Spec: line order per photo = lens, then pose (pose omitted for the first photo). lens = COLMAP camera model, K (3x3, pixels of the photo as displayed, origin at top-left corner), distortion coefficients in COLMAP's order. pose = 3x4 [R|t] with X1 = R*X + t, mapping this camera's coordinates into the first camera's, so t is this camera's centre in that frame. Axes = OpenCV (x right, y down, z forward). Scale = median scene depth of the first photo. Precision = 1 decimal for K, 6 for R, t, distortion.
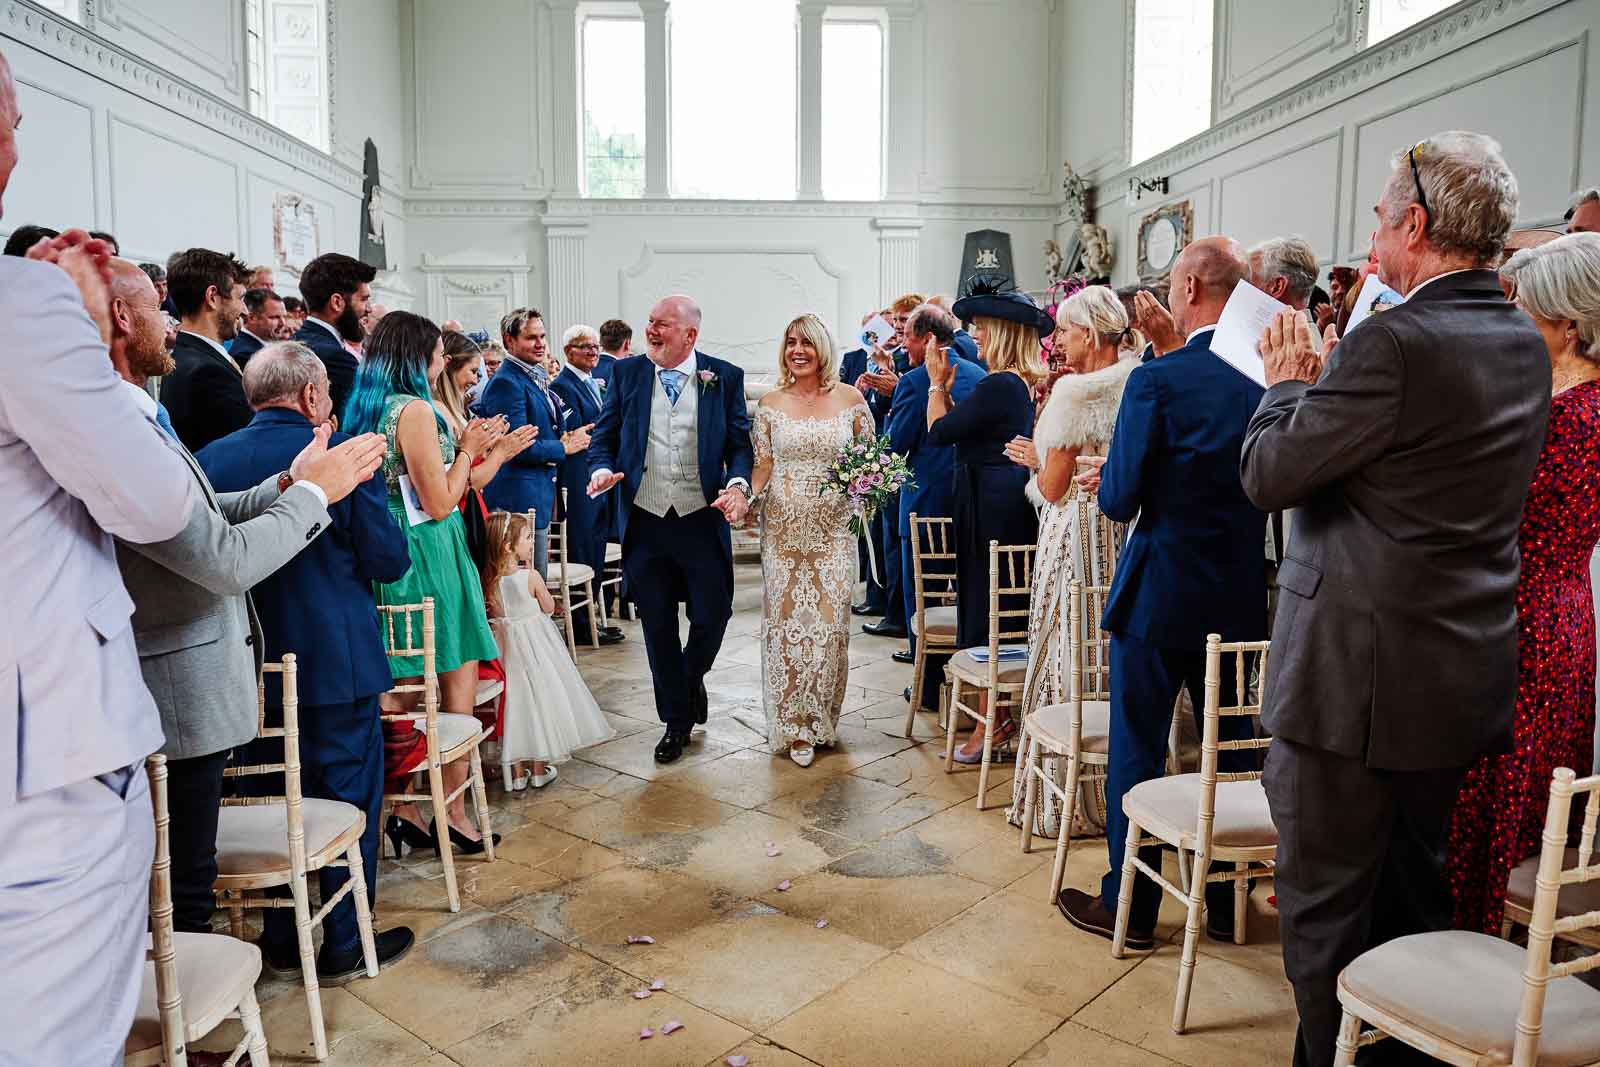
lens RADIAL K [[1247.3, 0, 799.6], [0, 1247.3, 532.8], [0, 0, 1]] dist [0.002723, -0.008825]
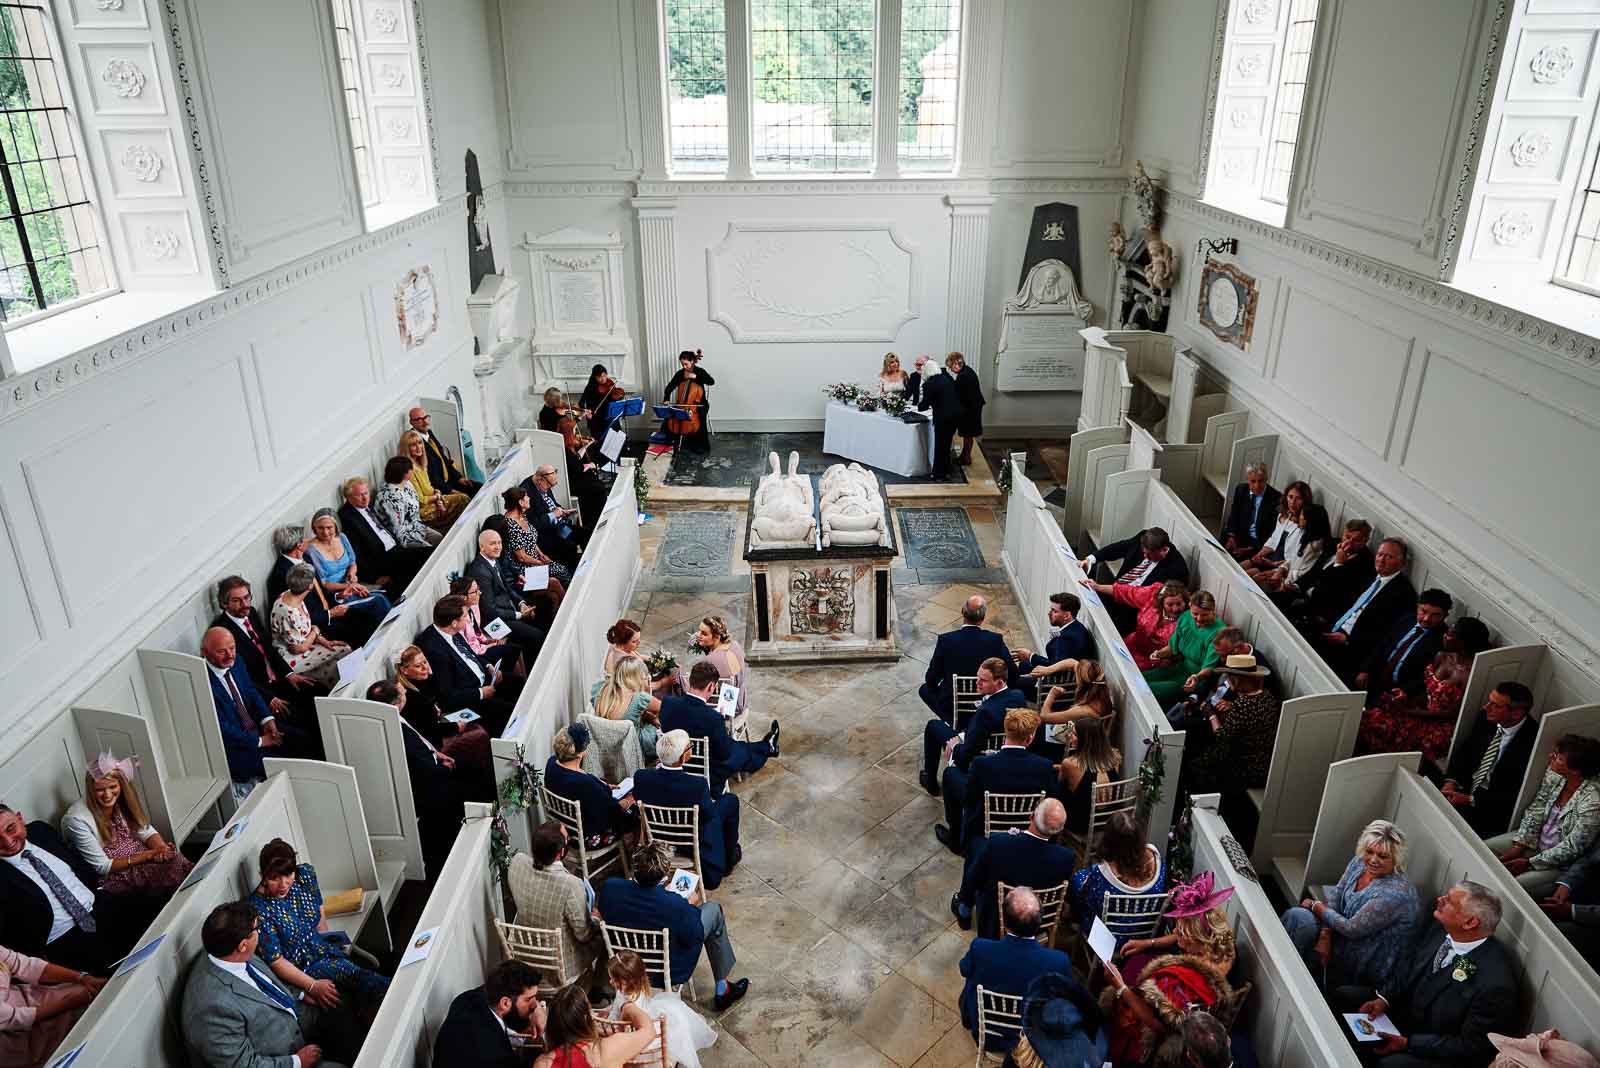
lens RADIAL K [[1108.7, 0, 803.6], [0, 1108.7, 531.2], [0, 0, 1]] dist [0.036667, 0.000014]
pose [[0.998733, 0.004690, -0.050099, -0.012611], [0.008786, 0.964095, 0.265413, -0.231972], [0.049545, -0.265517, 0.962832, 0.019715]]
